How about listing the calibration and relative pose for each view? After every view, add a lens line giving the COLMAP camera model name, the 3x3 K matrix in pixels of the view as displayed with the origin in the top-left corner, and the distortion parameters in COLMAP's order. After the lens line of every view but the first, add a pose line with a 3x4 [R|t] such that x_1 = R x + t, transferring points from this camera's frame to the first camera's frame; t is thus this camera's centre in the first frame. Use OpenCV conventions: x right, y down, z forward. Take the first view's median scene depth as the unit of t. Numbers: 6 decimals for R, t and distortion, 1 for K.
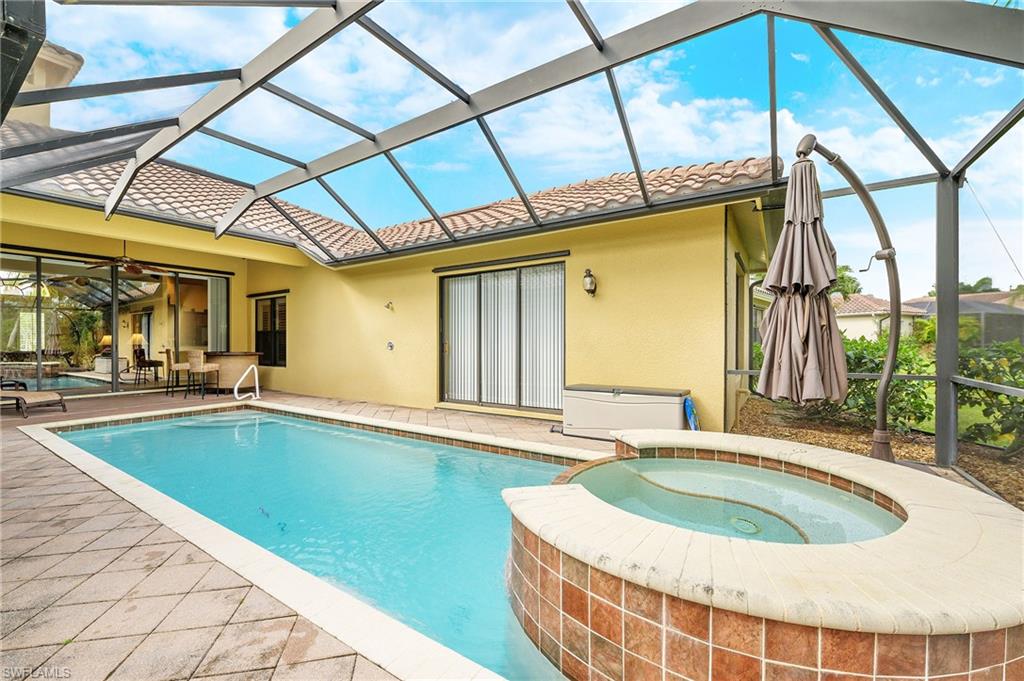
lens RADIAL K [[410.8, 0, 507.3], [0, 410.8, 344.6], [0, 0, 1]] dist [-0.002794, -0.000173]
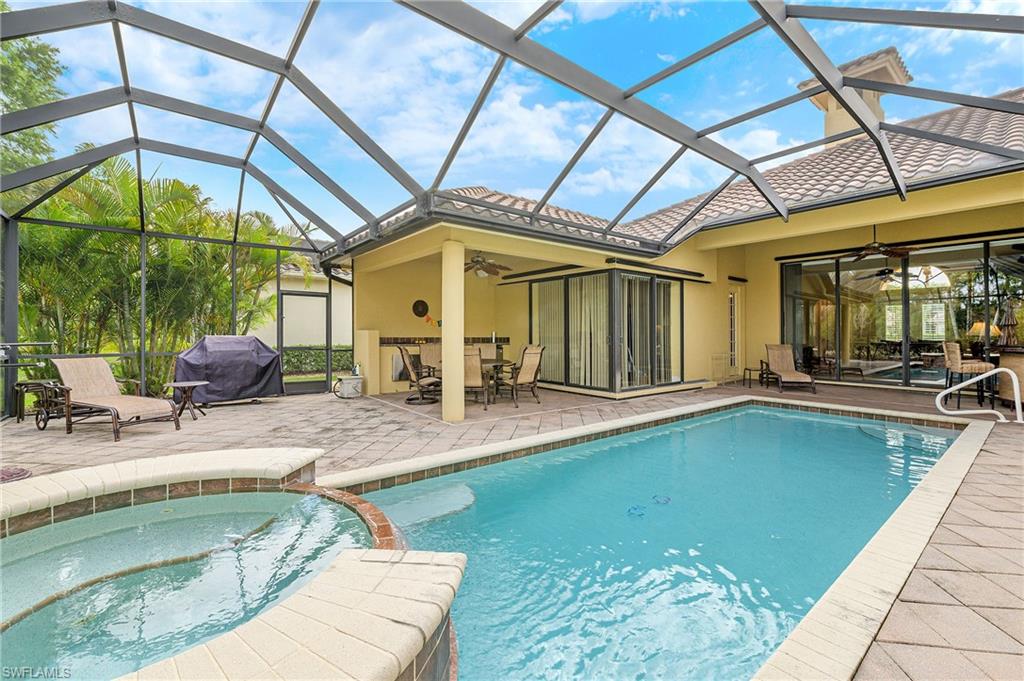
lens RADIAL K [[427.3, 0, 512.0], [0, 427.3, 340.5], [0, 0, 1]] dist [0.001971, 0.000162]
pose [[-0.306361, 0.021122, -0.951681, 0.320585], [-0.004184, 0.999714, 0.023535, -0.008461], [0.951906, 0.011192, -0.306185, 0.584666]]
